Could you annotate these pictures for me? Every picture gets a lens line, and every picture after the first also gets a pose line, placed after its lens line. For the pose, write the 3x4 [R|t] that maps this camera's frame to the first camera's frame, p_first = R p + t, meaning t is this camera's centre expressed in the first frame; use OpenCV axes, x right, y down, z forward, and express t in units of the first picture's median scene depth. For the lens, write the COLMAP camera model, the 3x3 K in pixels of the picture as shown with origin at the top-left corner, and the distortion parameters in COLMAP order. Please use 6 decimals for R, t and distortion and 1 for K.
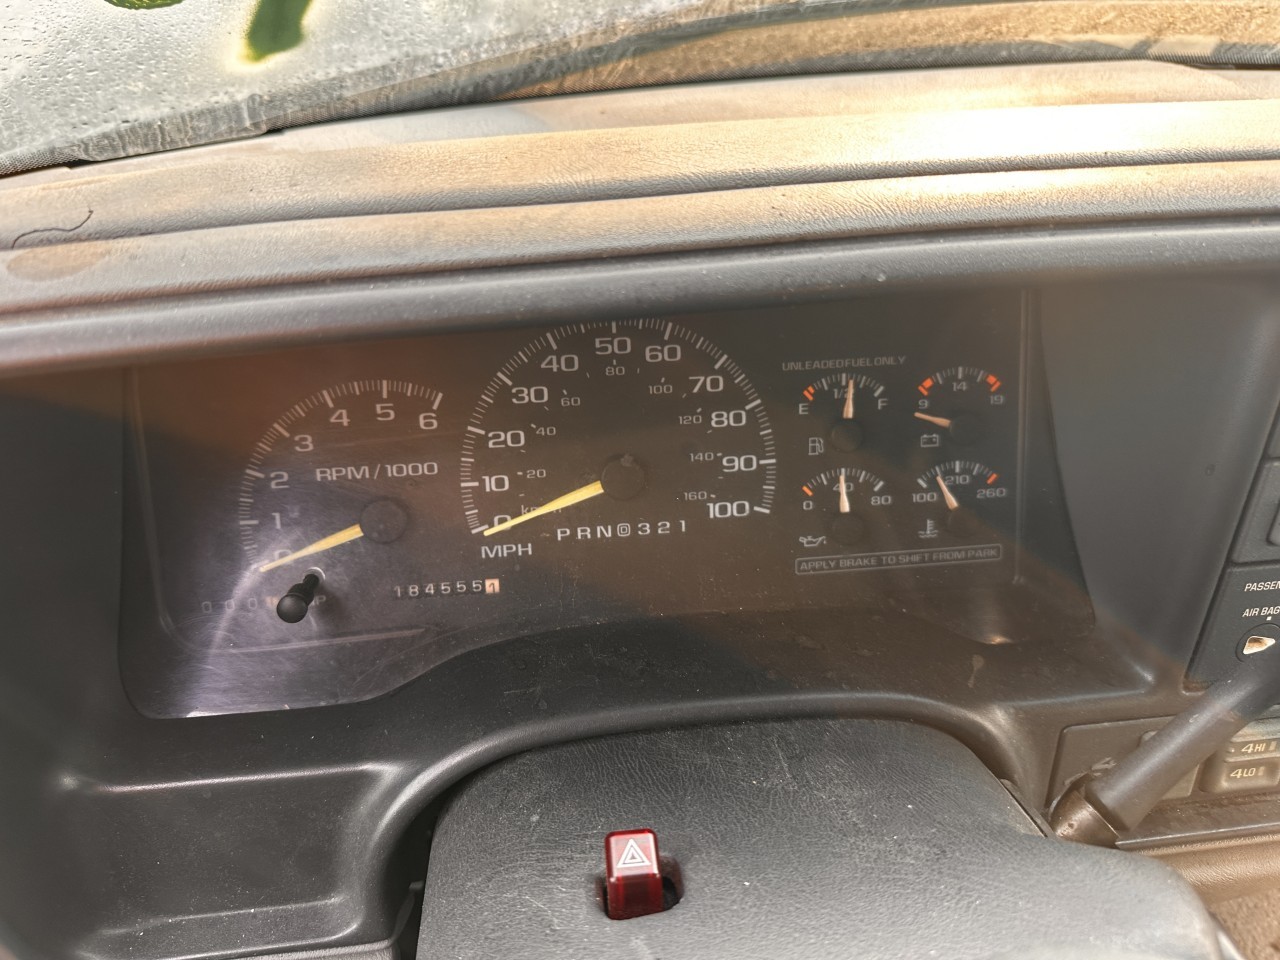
lens RADIAL K [[916.9, 0, 640.0], [0, 916.9, 480.0], [0, 0, 1]] dist [0.023784, -0.001970]
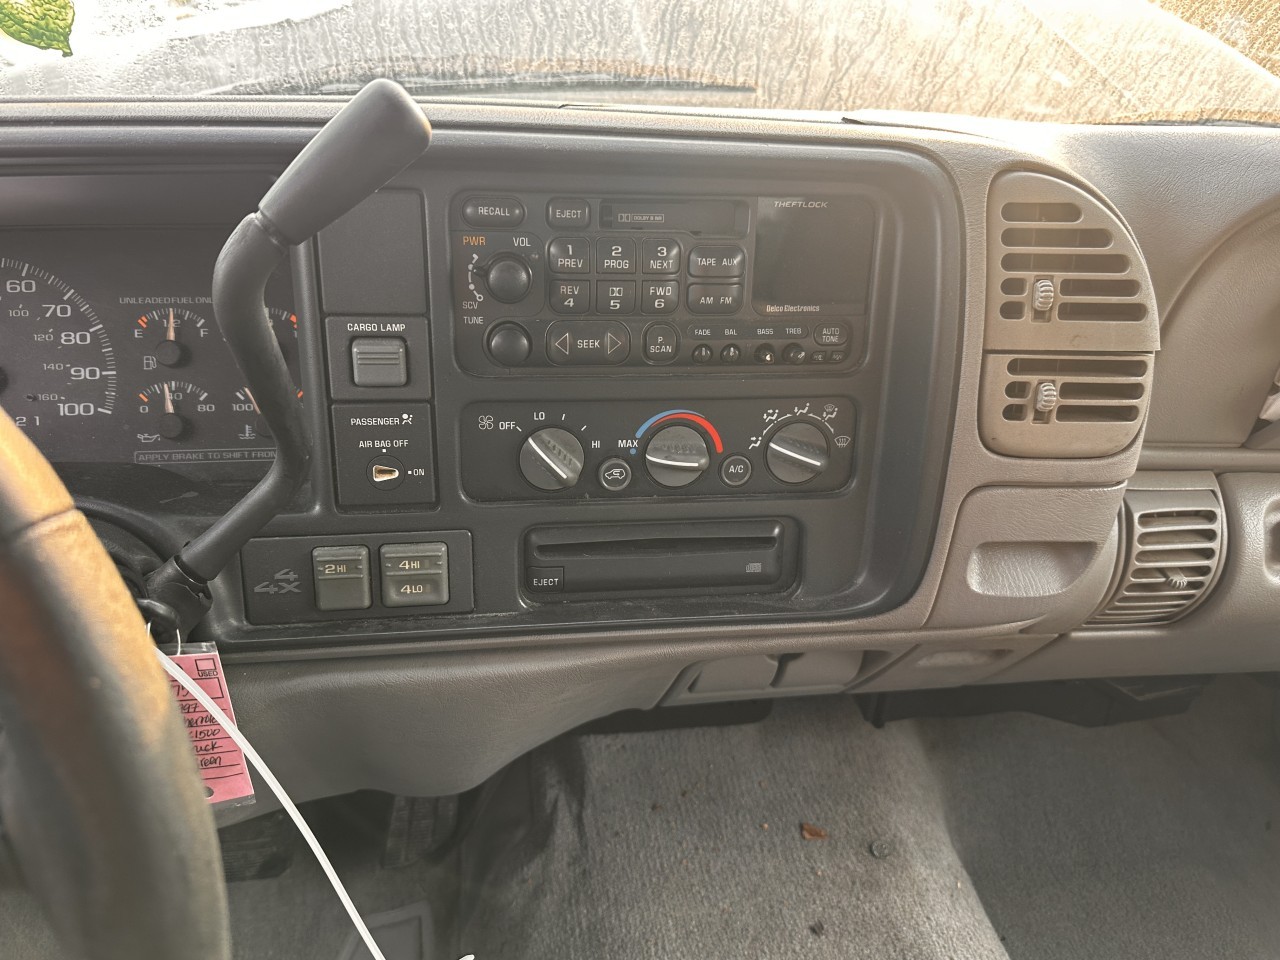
lens RADIAL K [[913.4, 0, 640.0], [0, 913.4, 480.0], [0, 0, 1]] dist [-0.004007, -0.003231]
pose [[0.998883, 0.010346, 0.046105, 0.874732], [-0.001194, 0.980949, -0.194261, 0.397844], [-0.047237, 0.193989, 0.979866, -0.284870]]
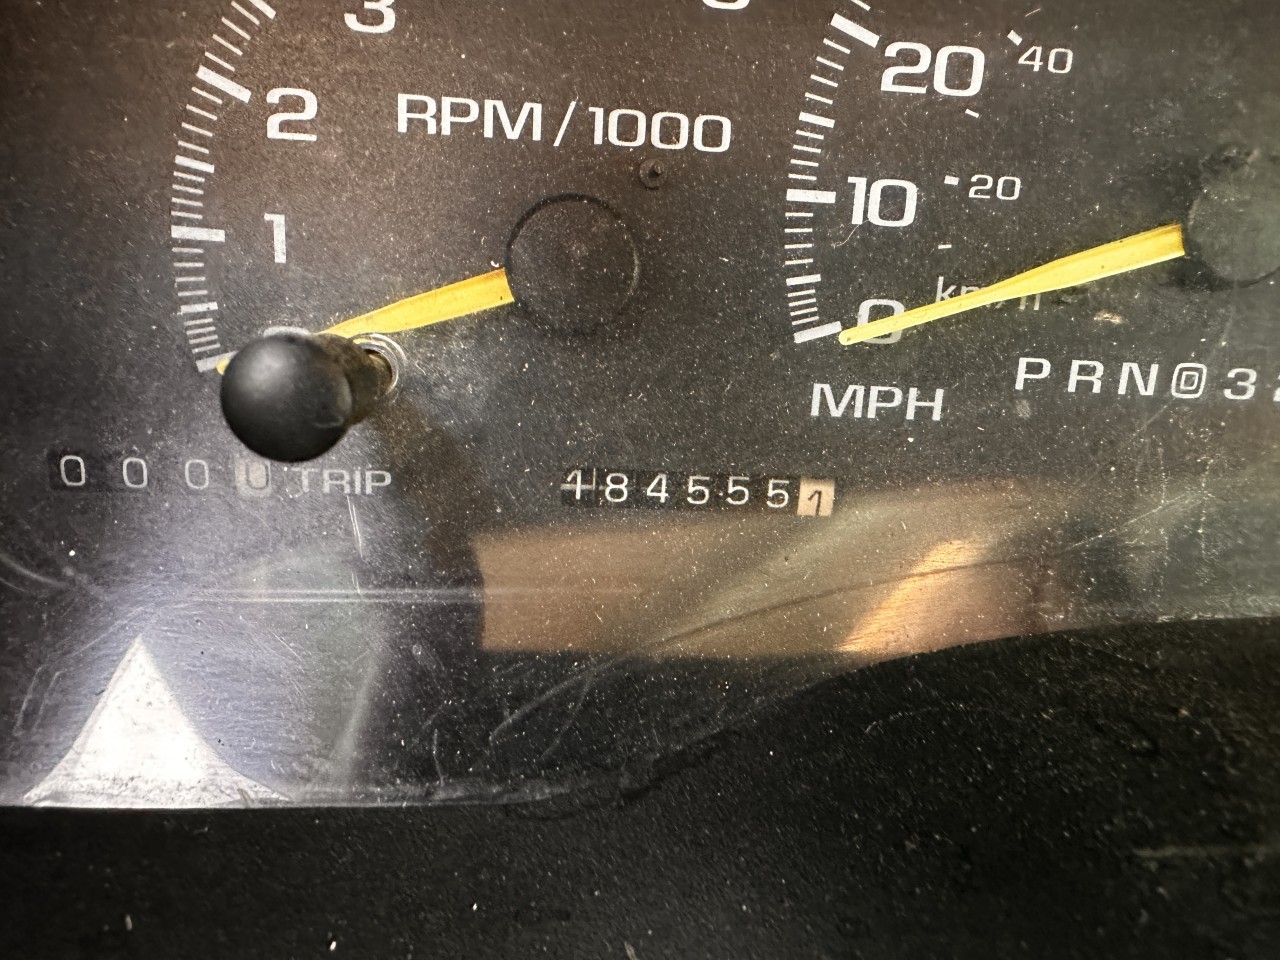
lens RADIAL K [[1154.8, 0, 640.0], [0, 1154.8, 480.0], [0, 0, 1]] dist [0.000433, 0.001855]
pose [[0.992799, 0.092053, -0.076663, -0.199407], [-0.091701, 0.995754, 0.008098, 0.111785], [0.077083, -0.001010, 0.997024, 0.531957]]
